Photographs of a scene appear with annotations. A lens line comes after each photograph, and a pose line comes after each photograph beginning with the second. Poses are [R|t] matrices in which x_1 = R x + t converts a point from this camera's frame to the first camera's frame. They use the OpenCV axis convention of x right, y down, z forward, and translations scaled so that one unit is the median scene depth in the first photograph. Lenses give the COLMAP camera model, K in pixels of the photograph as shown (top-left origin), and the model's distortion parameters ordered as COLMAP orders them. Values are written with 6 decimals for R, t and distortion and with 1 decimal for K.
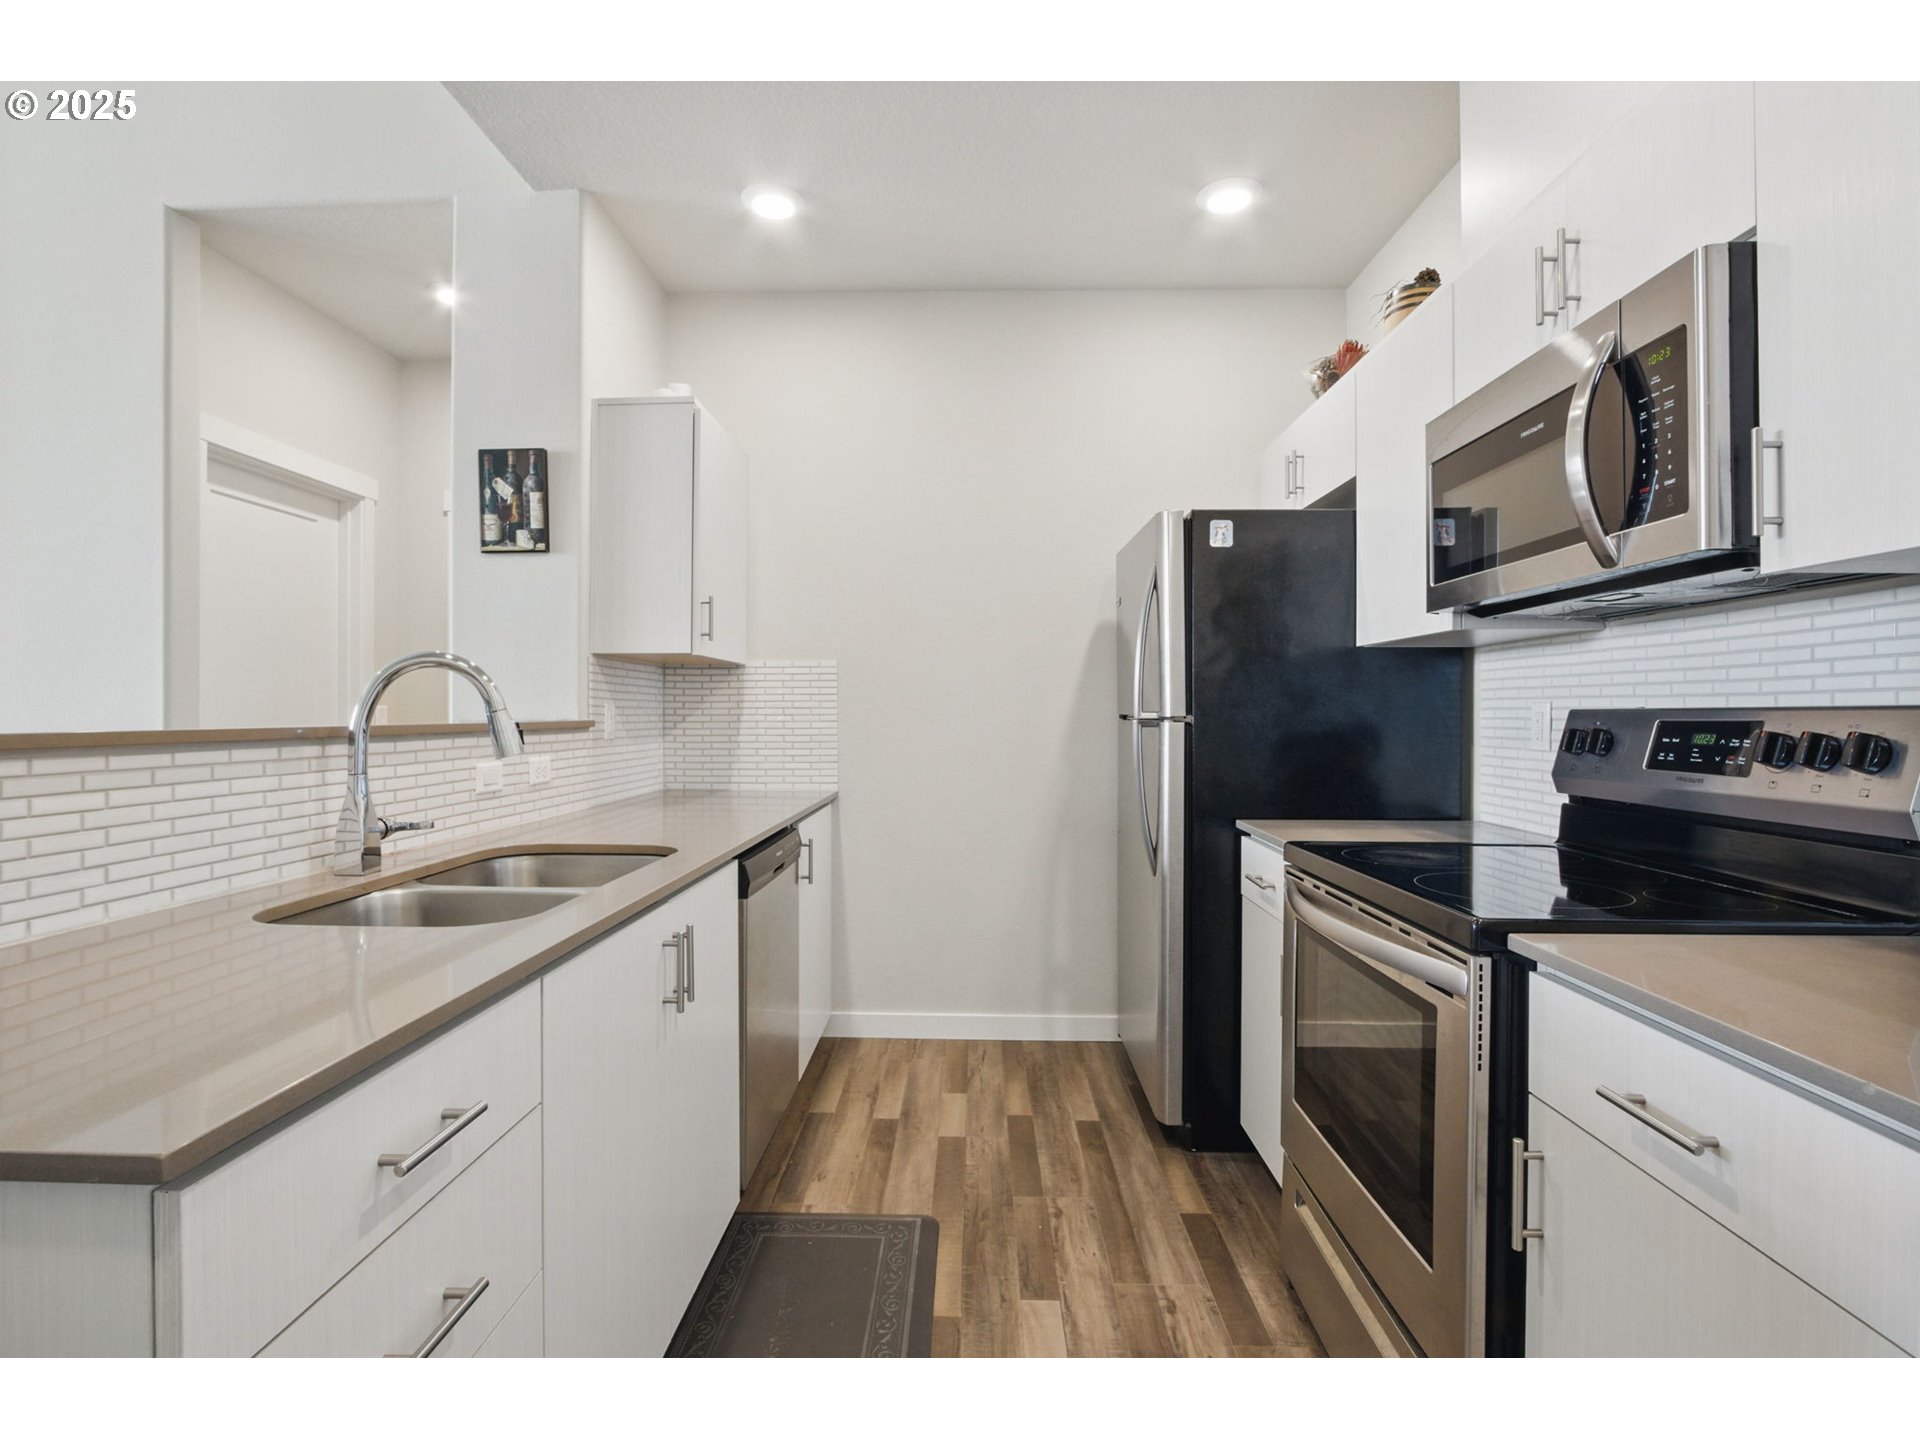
lens RADIAL K [[908.0, 0, 949.6], [0, 908.0, 714.4], [0, 0, 1]] dist [-0.019483, 0.003815]
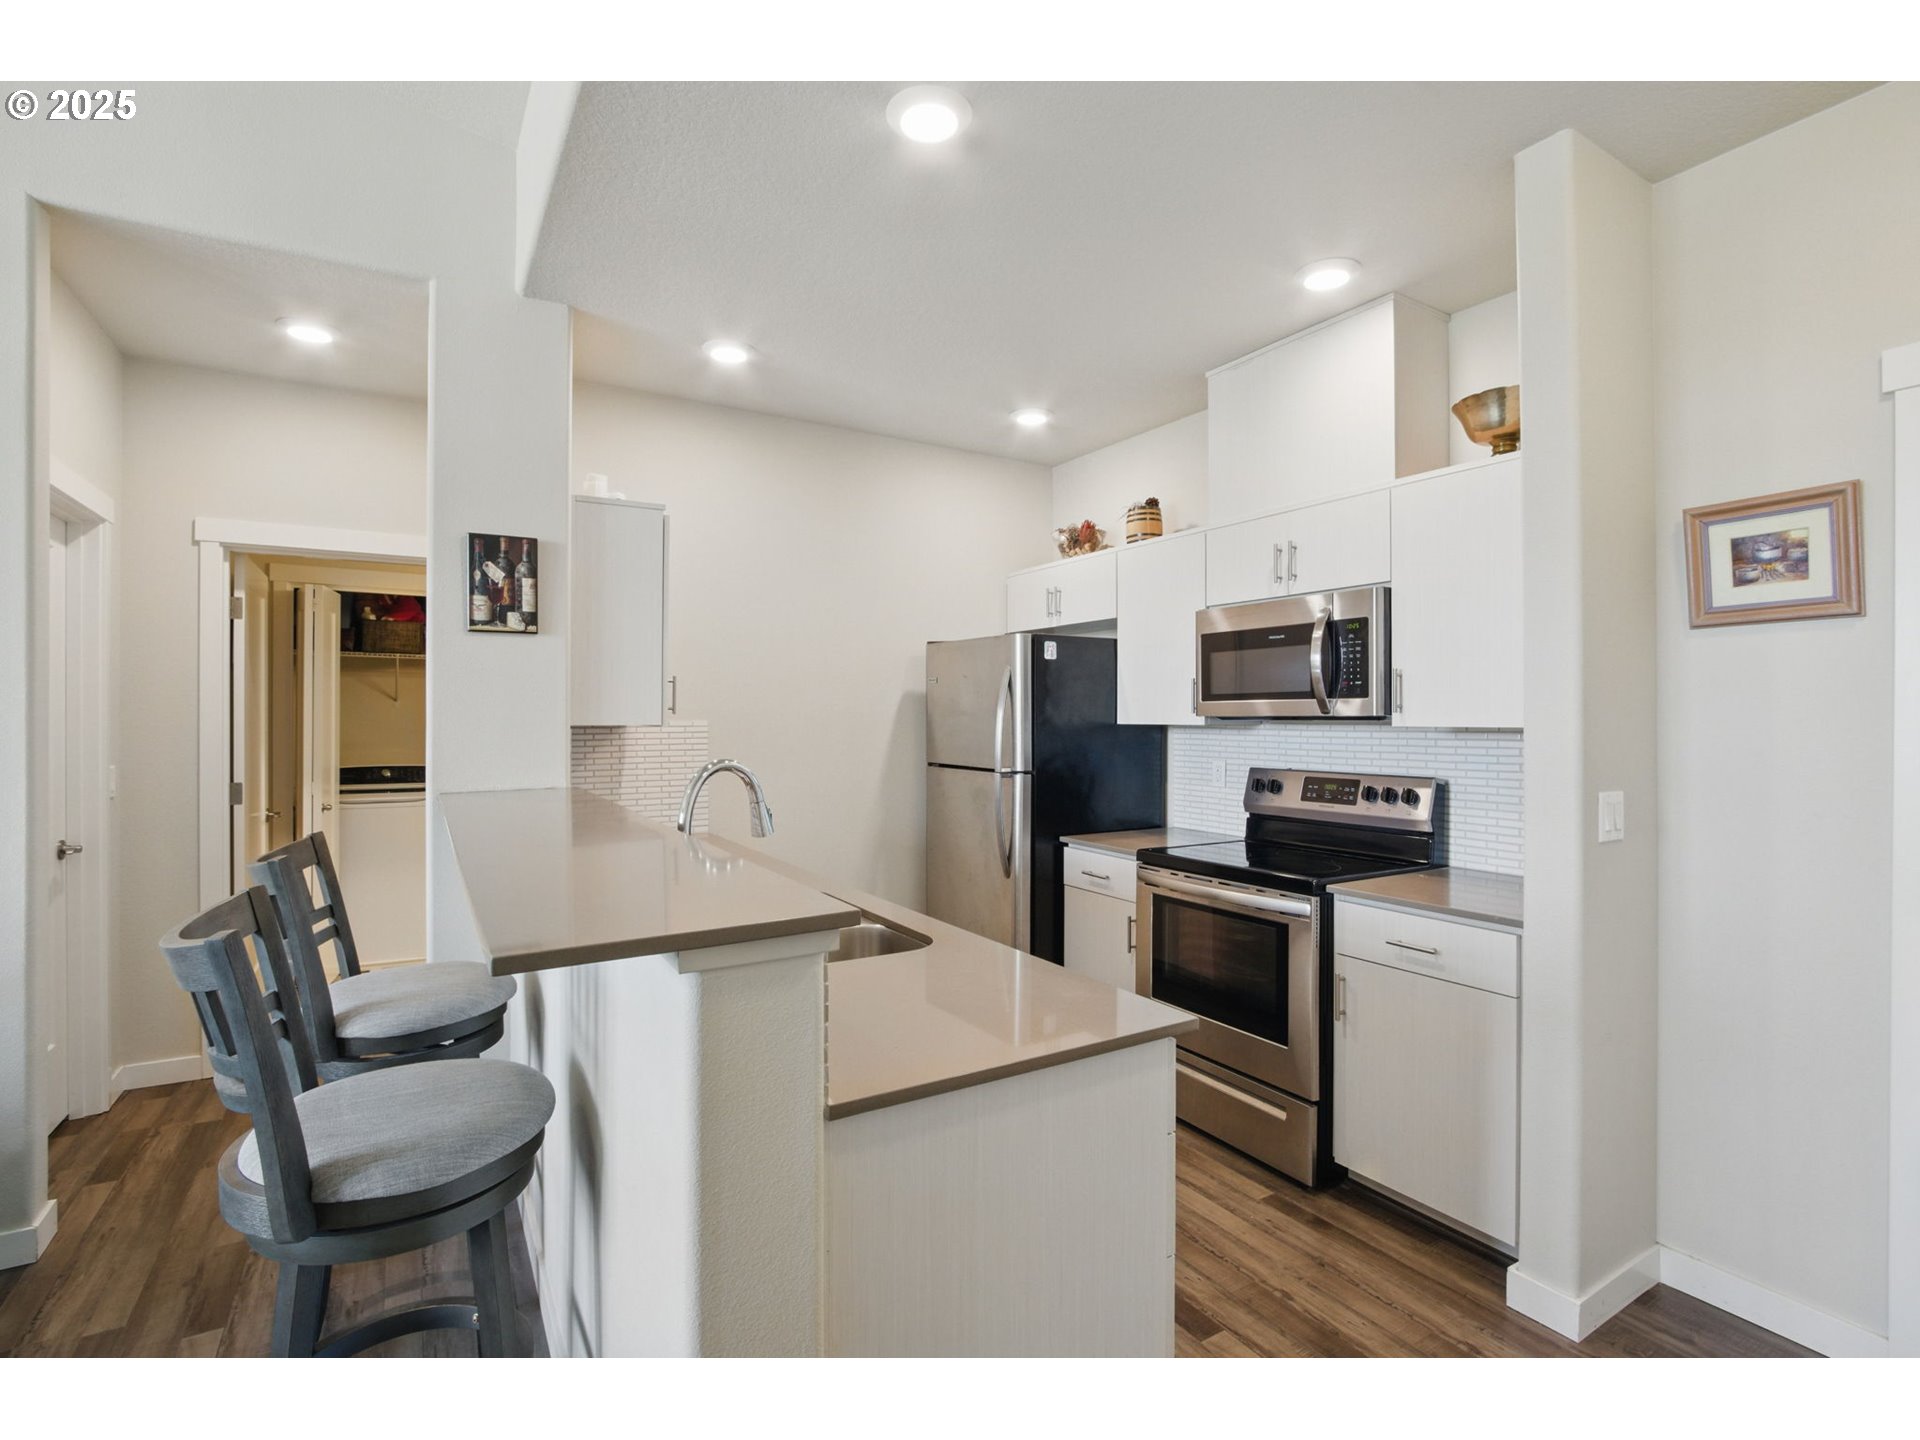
lens RADIAL K [[908.0, 0, 938.2], [0, 908.0, 717.0], [0, 0, 1]] dist [-0.019483, 0.003815]
pose [[0.843080, -0.001109, 0.537787, -0.645435], [0.001364, 0.999999, -0.000076, -0.082031], [-0.537786, 0.000797, 0.843081, -0.178337]]
